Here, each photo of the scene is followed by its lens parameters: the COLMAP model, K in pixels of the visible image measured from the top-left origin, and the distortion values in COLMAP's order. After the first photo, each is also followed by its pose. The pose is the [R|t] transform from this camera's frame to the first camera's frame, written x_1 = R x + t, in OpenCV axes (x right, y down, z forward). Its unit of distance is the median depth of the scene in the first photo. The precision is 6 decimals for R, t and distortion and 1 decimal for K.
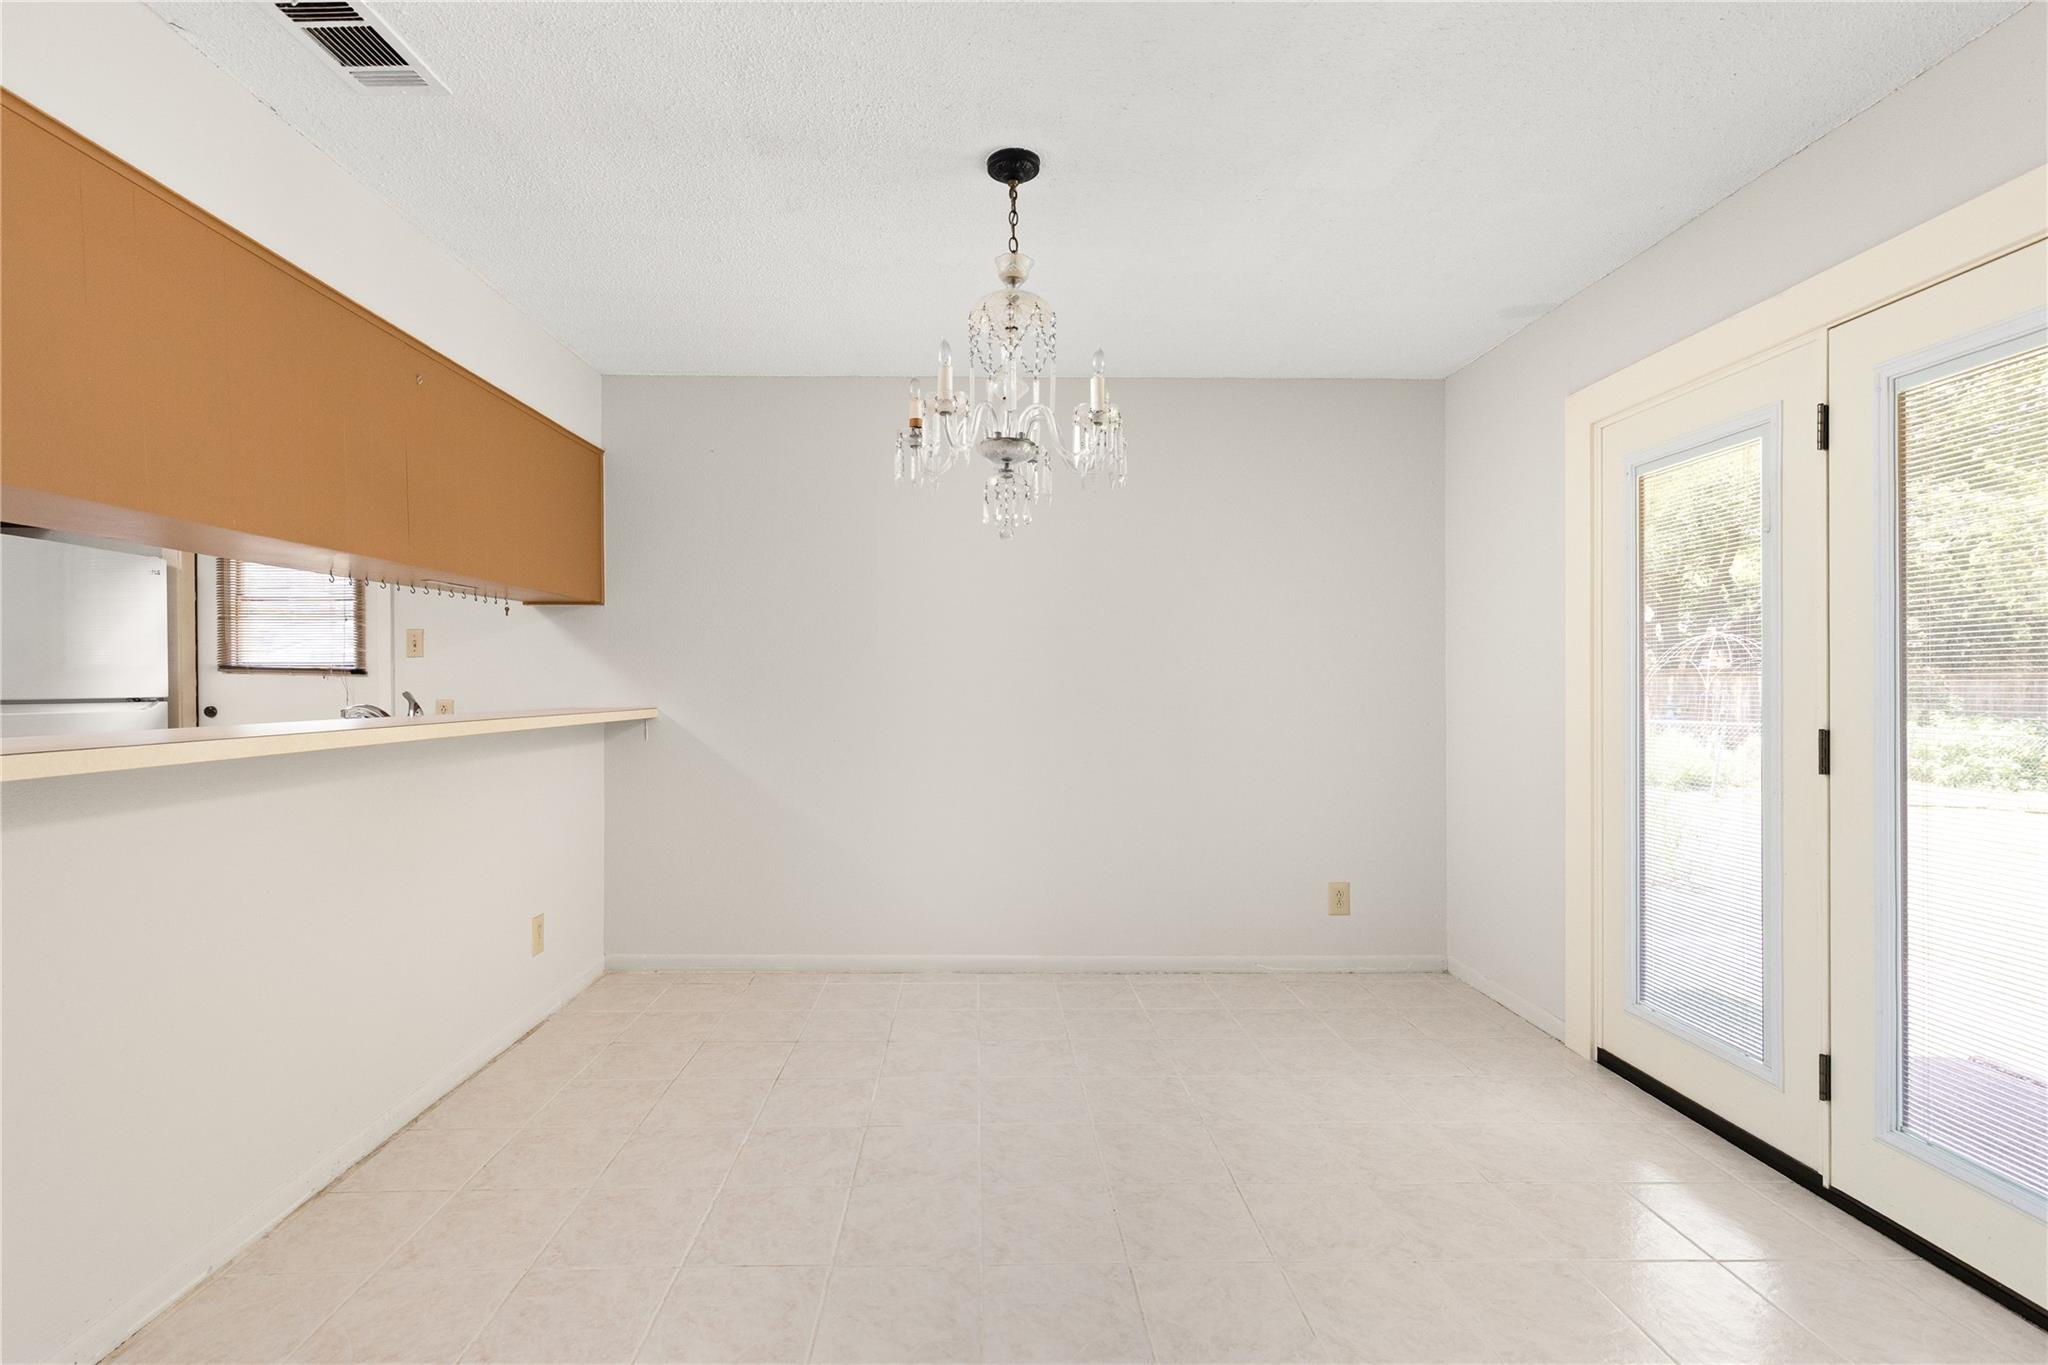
lens RADIAL K [[829.7, 0, 990.8], [0, 829.7, 688.8], [0, 0, 1]] dist [0.001033, 0.000122]
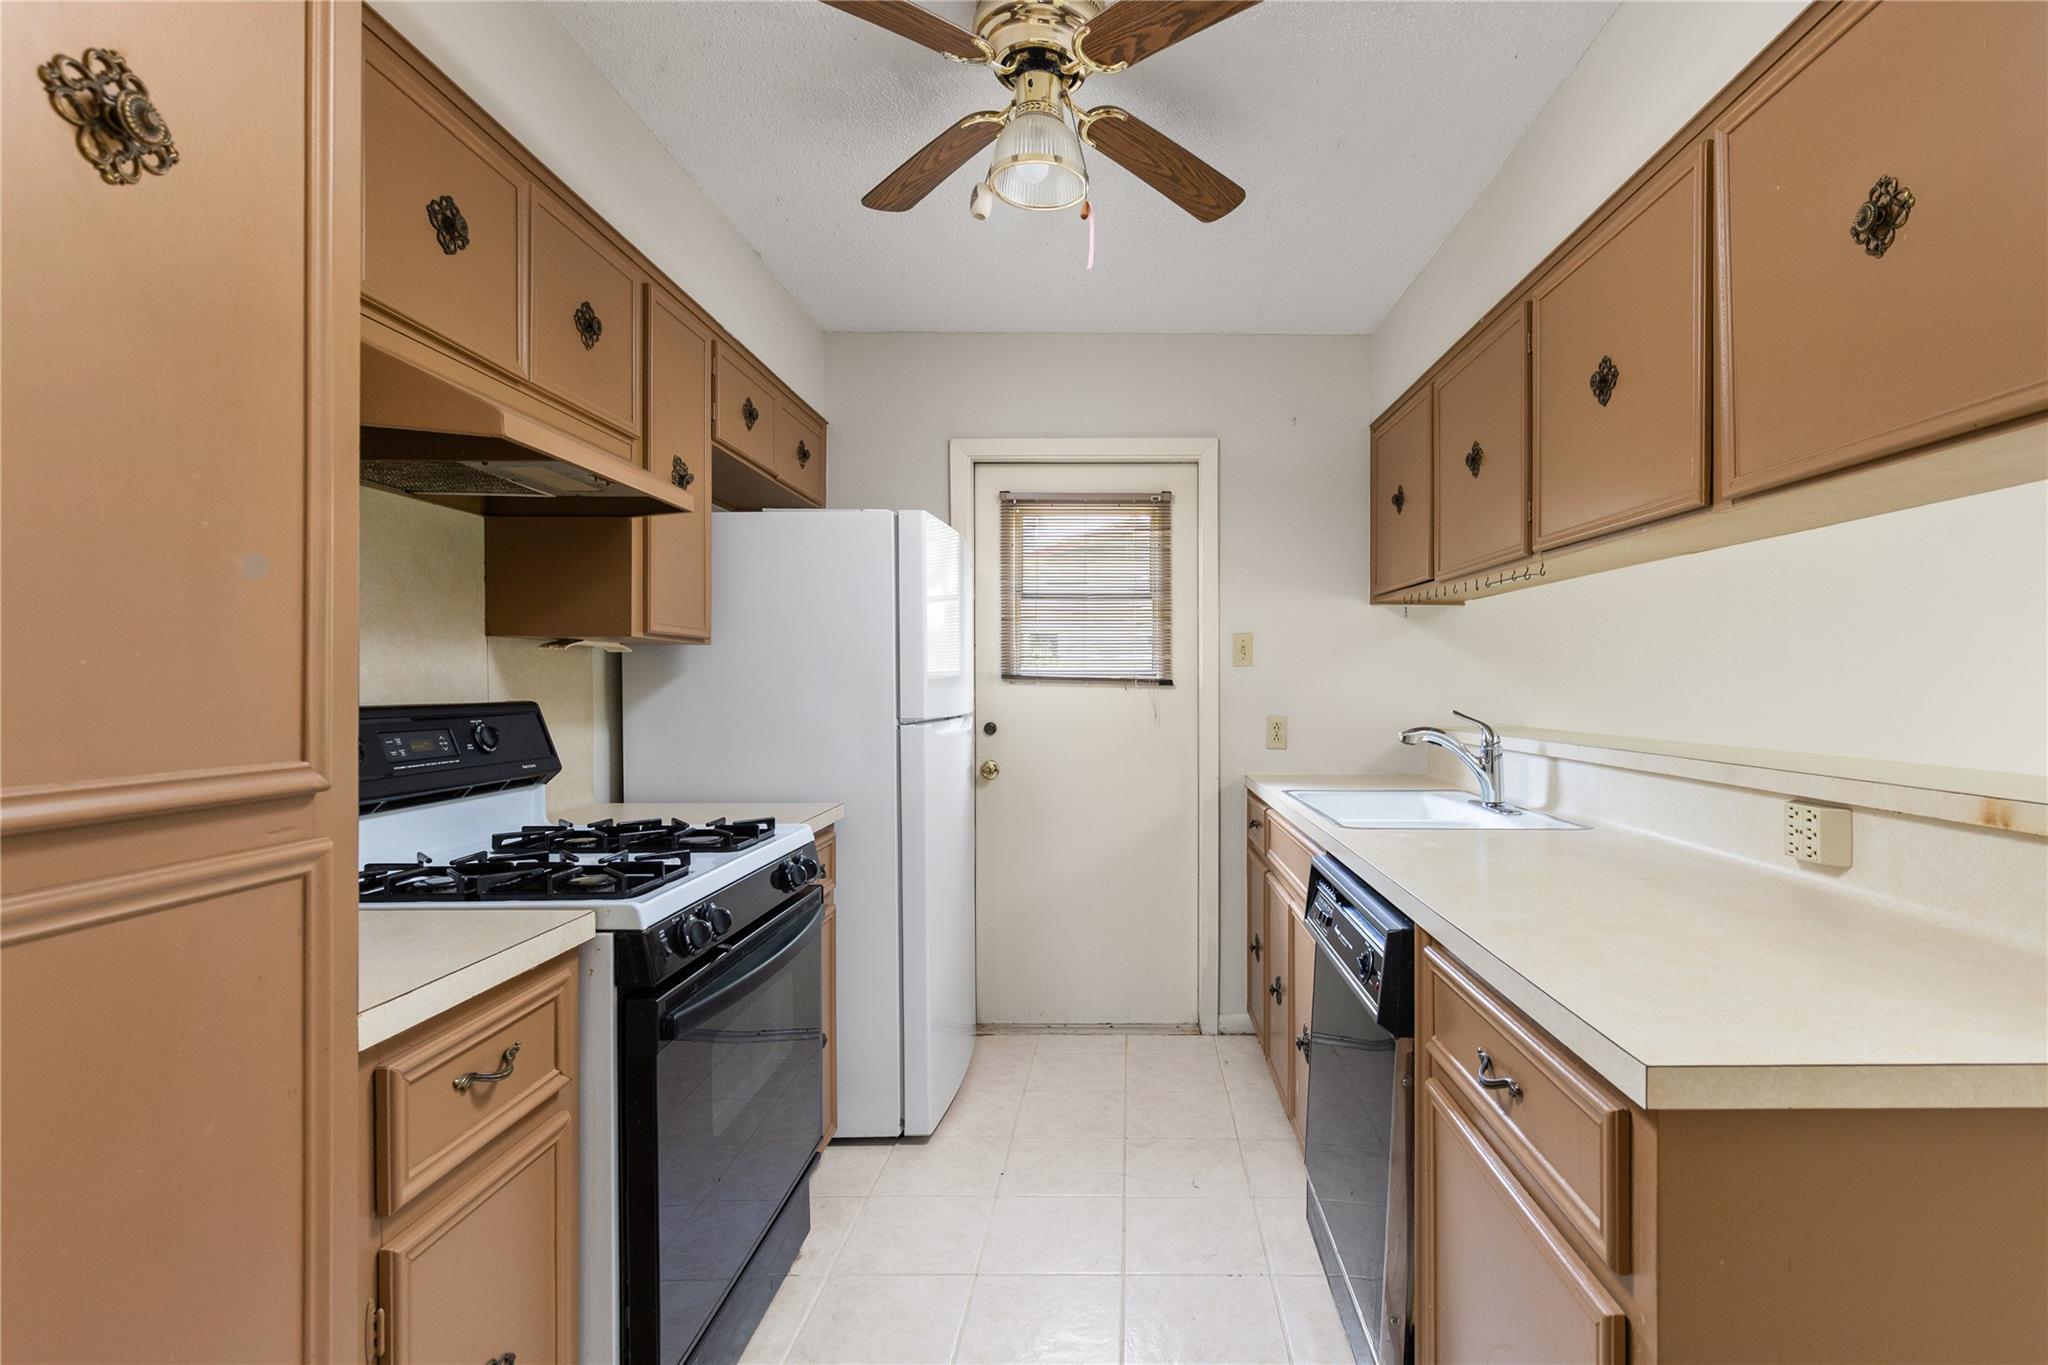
lens RADIAL K [[845.8, 0, 1055.3], [0, 845.8, 691.1], [0, 0, 1]] dist [-0.002452, -0.000093]
pose [[0.999278, 0.001898, -0.037956, -0.840635], [-0.001739, 0.999990, 0.004214, -0.014759], [0.037963, -0.004145, 0.999271, 0.132663]]
